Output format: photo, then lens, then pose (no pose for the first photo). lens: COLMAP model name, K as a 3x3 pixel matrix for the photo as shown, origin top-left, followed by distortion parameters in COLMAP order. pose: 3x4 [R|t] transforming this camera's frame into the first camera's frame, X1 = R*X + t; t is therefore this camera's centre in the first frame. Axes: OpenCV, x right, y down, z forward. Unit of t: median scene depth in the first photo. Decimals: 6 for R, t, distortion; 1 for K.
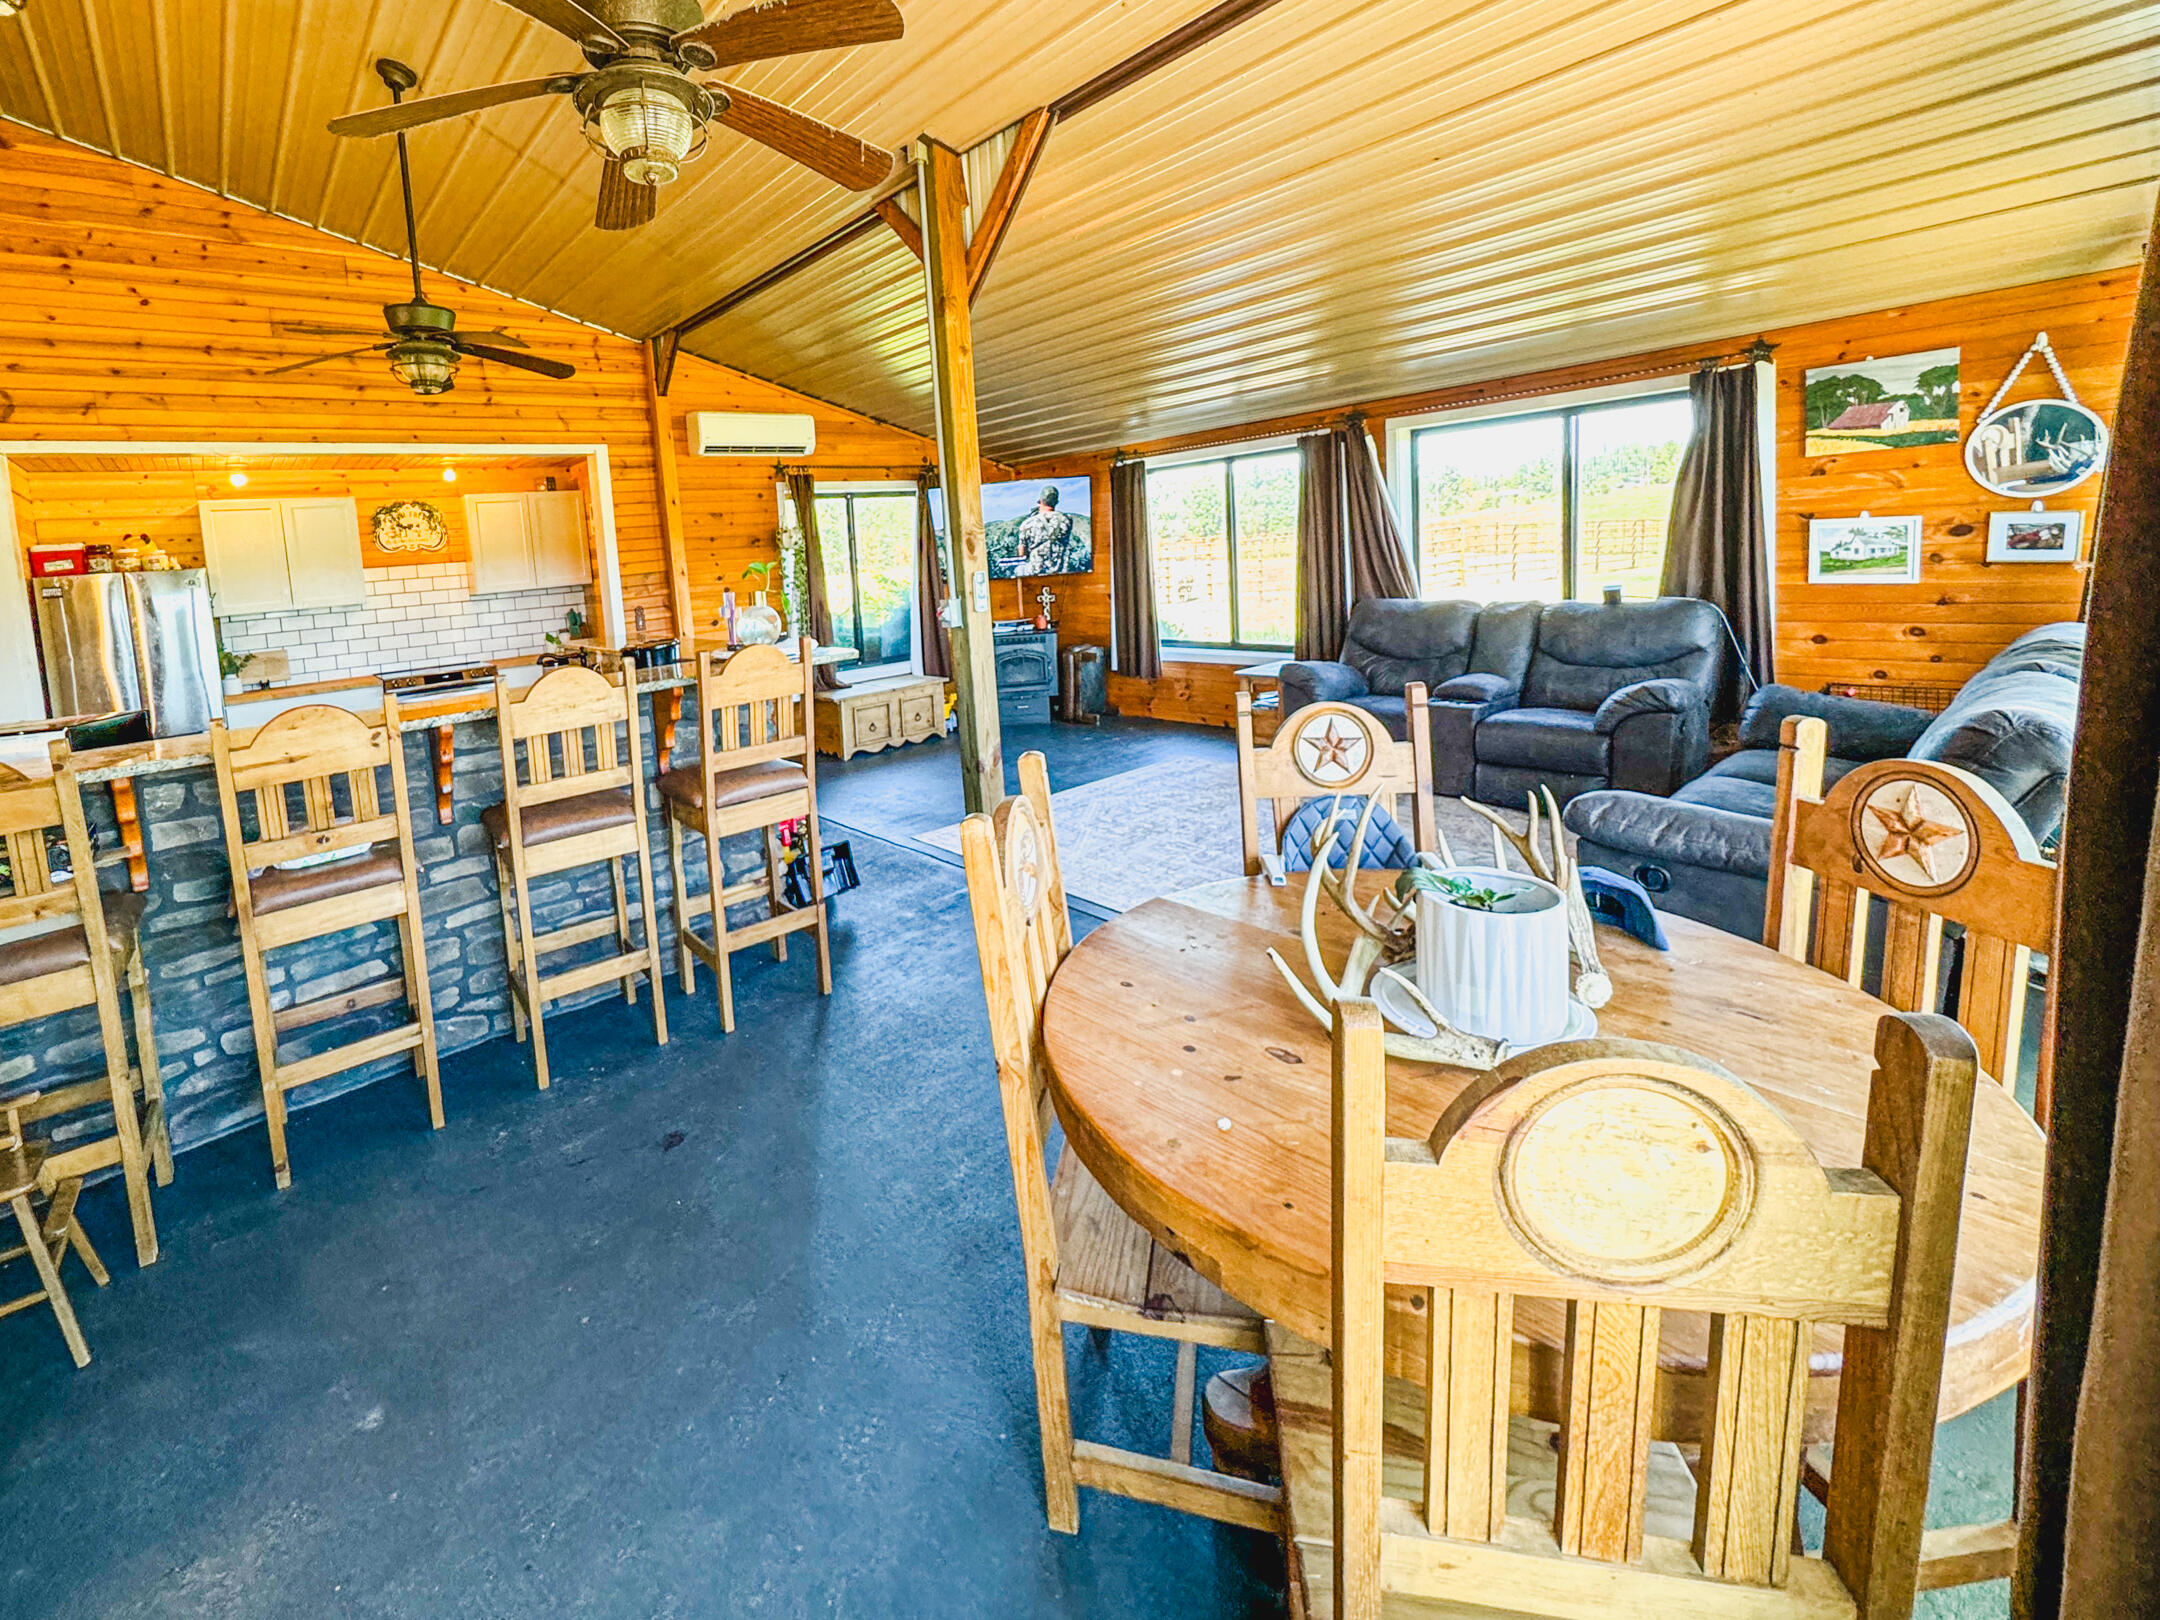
lens RADIAL K [[862.3, 0, 824.3], [0, 862.3, 594.2], [0, 0, 1]] dist [-0.008503, 0.000050]
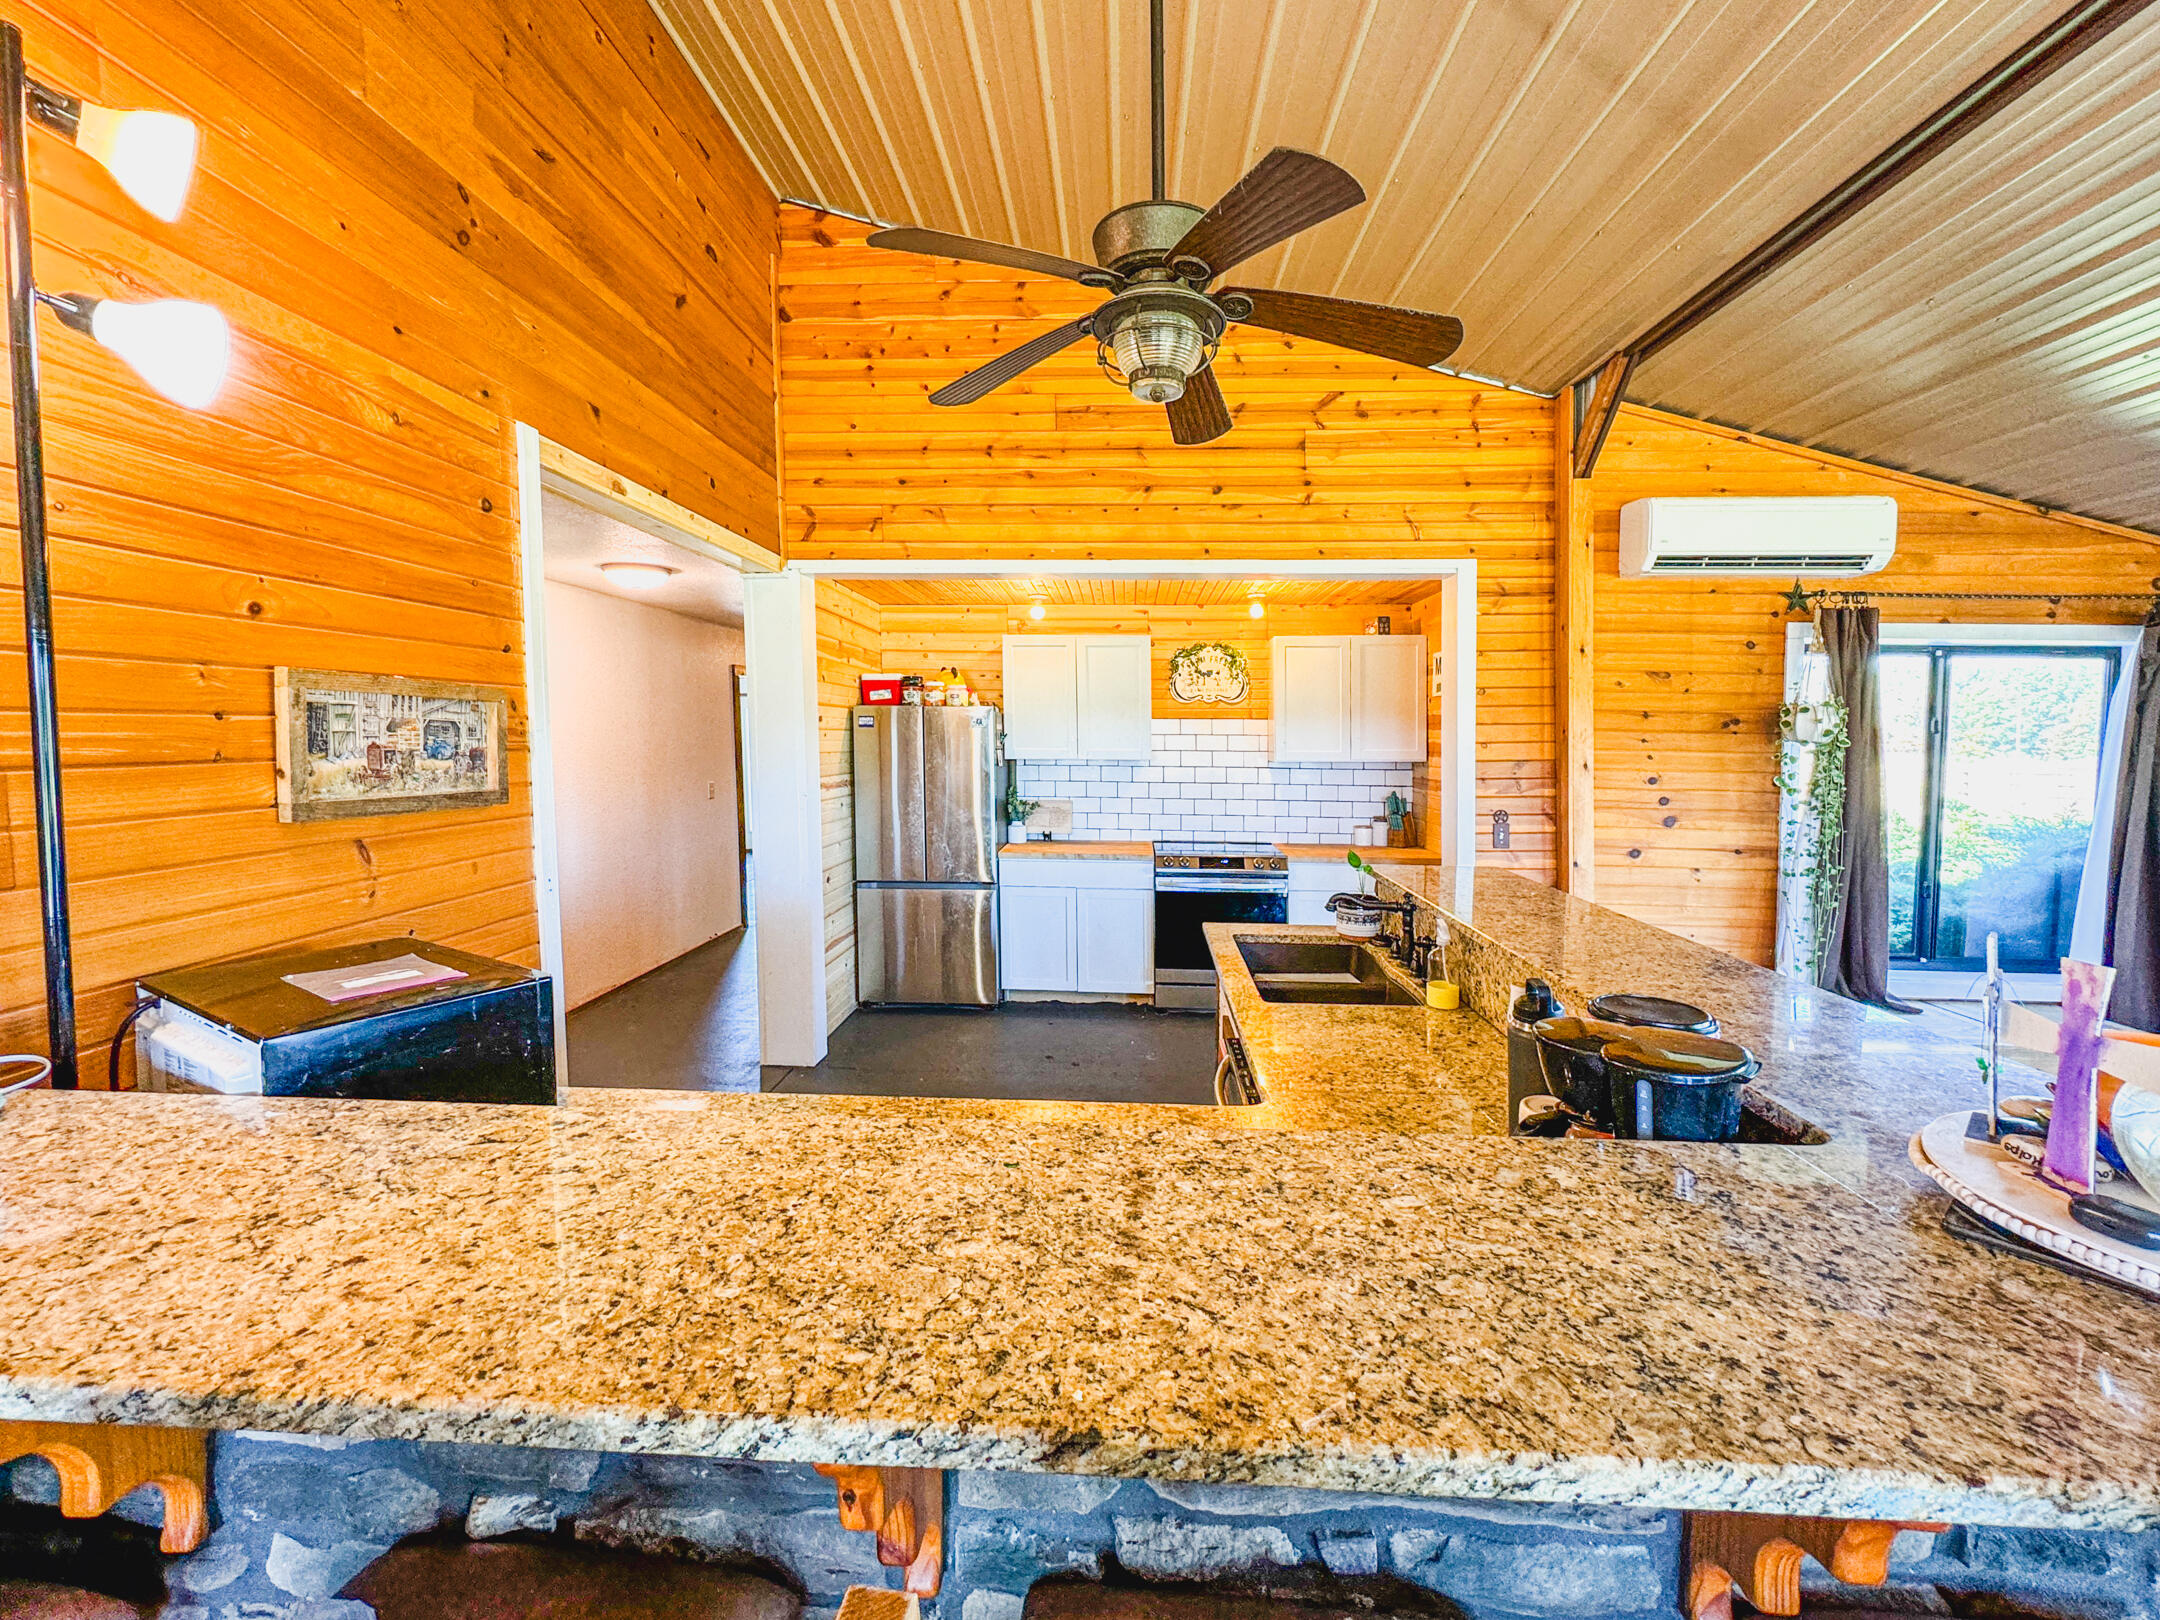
lens RADIAL K [[849.9, 0, 1077.6], [0, 849.9, 749.9], [0, 0, 1]] dist [-0.002406, 0.001205]
pose [[0.795590, 0.096703, -0.598067, -0.089435], [-0.097974, 0.994721, 0.030507, -0.018863], [0.597860, 0.034324, 0.800865, 0.293361]]
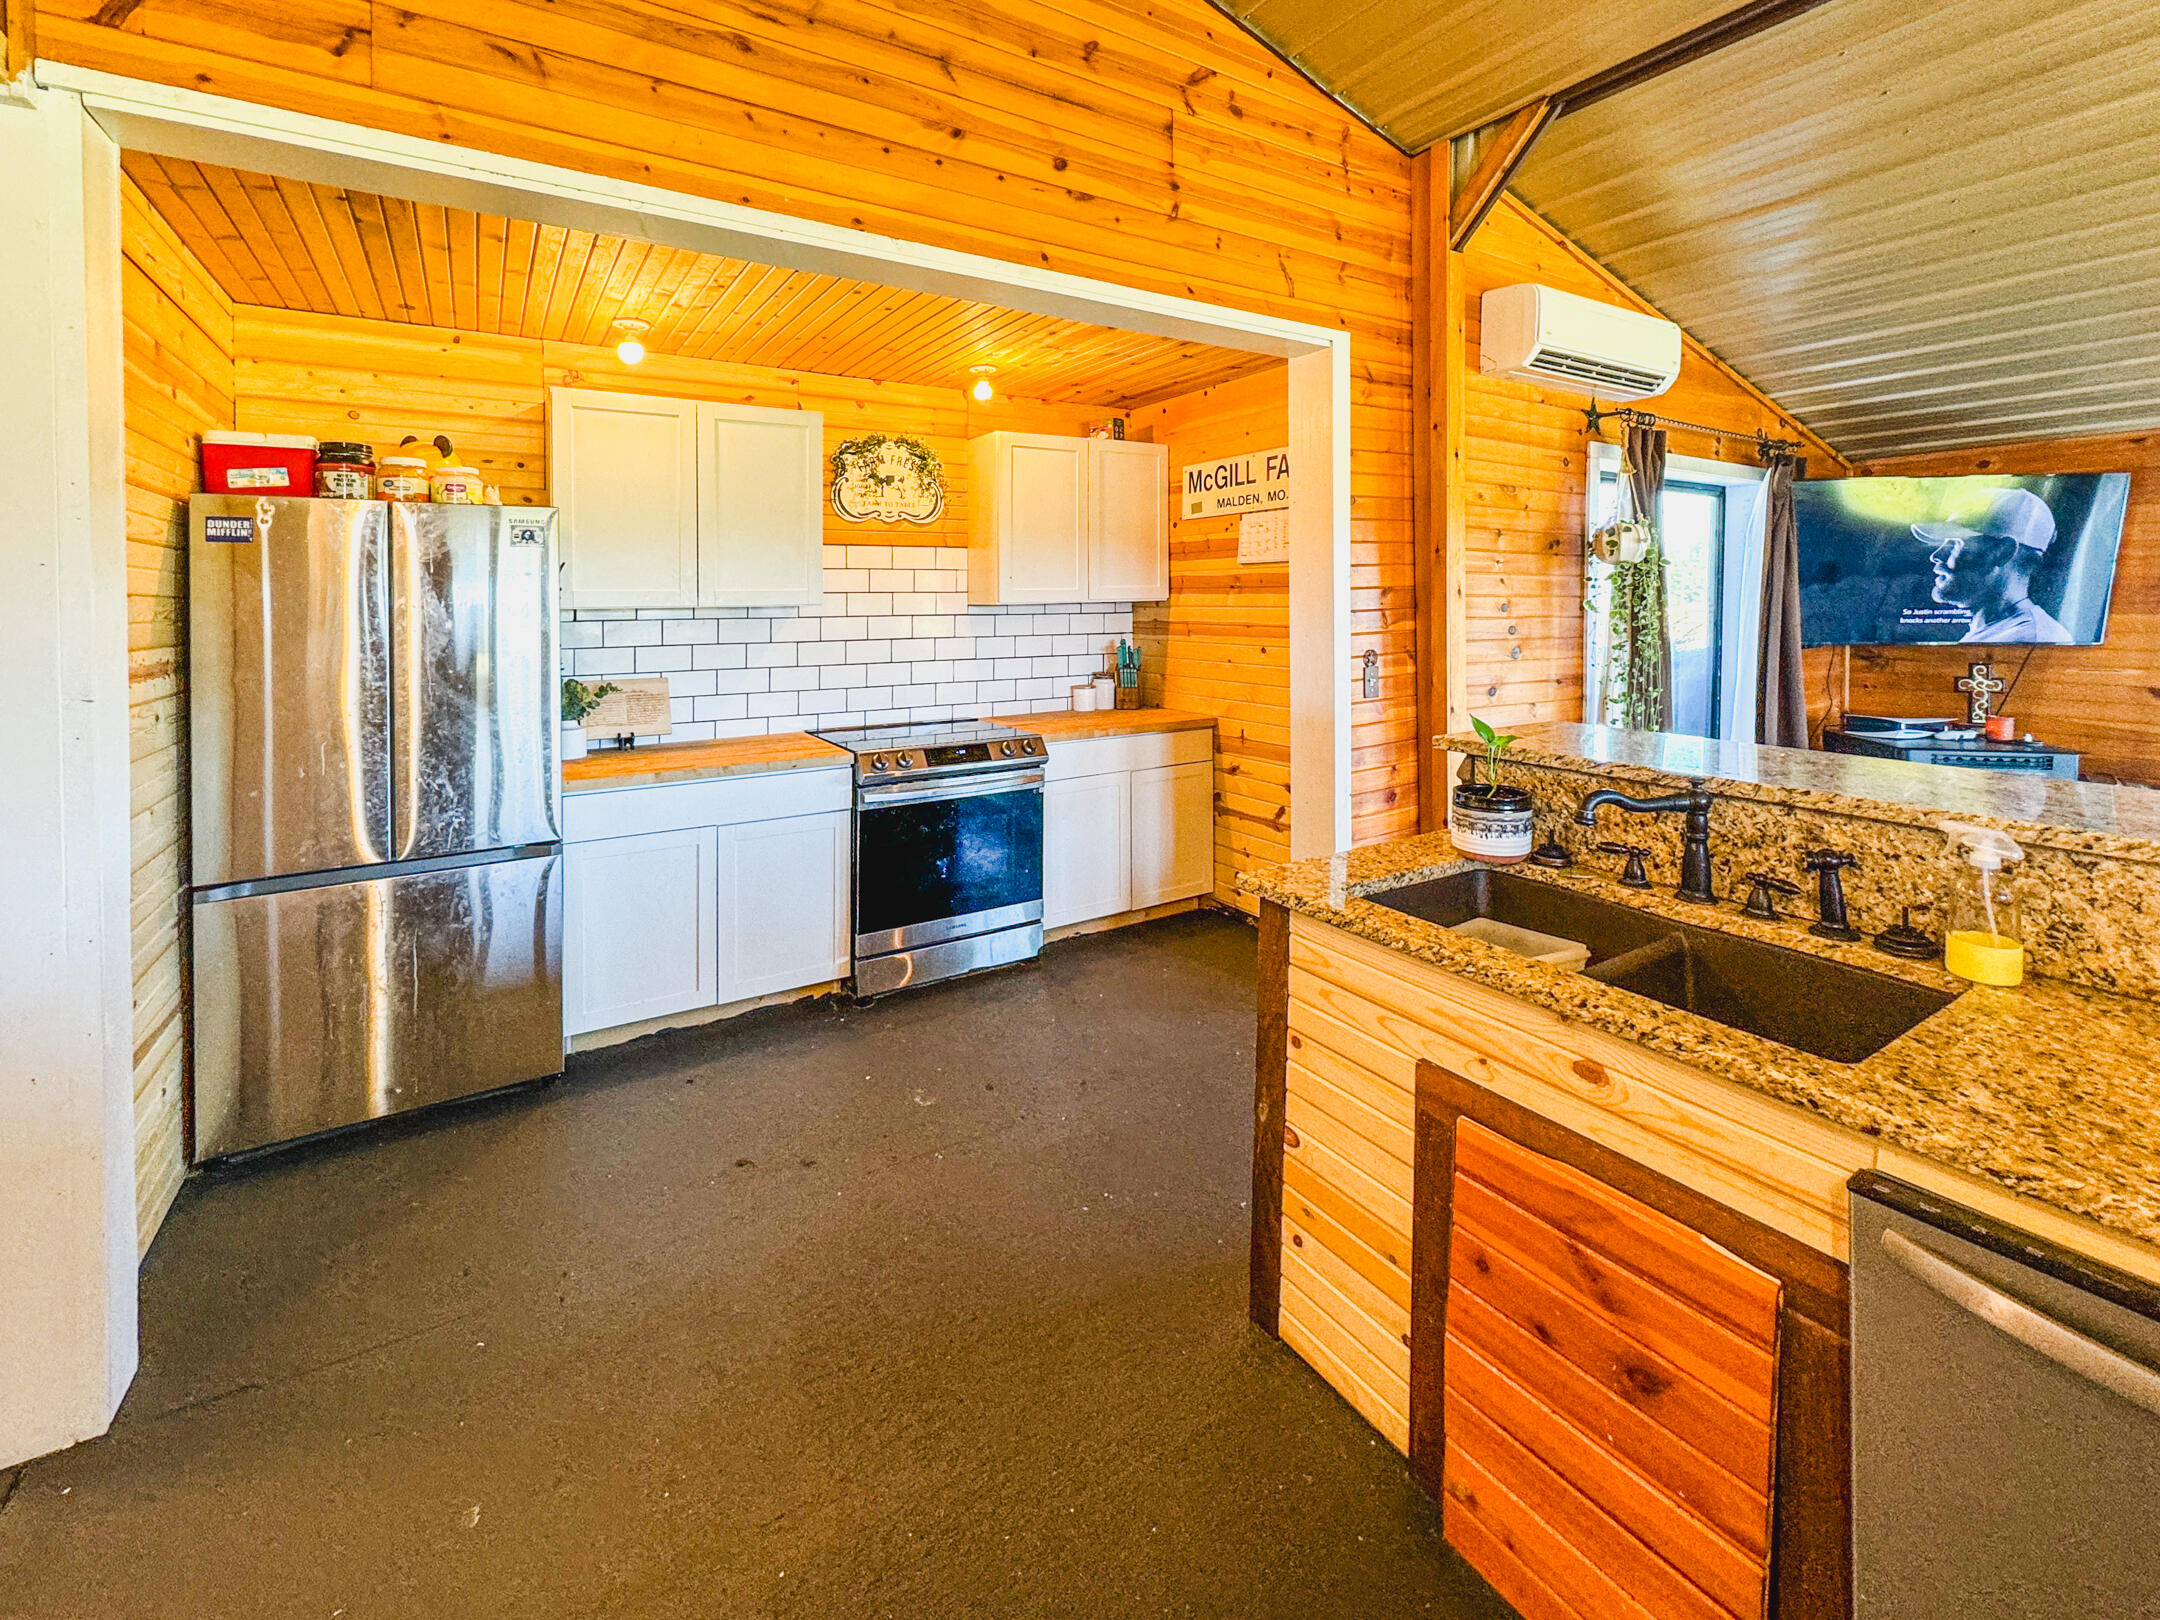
lens RADIAL K [[925.3, 0, 1124.6], [0, 925.3, 570.8], [0, 0, 1]] dist [0.001244, -0.000633]
pose [[0.997038, 0.073822, -0.021574, -0.345525], [-0.075129, 0.994860, -0.067884, 0.015127], [0.016452, 0.069304, 0.997460, 0.431718]]
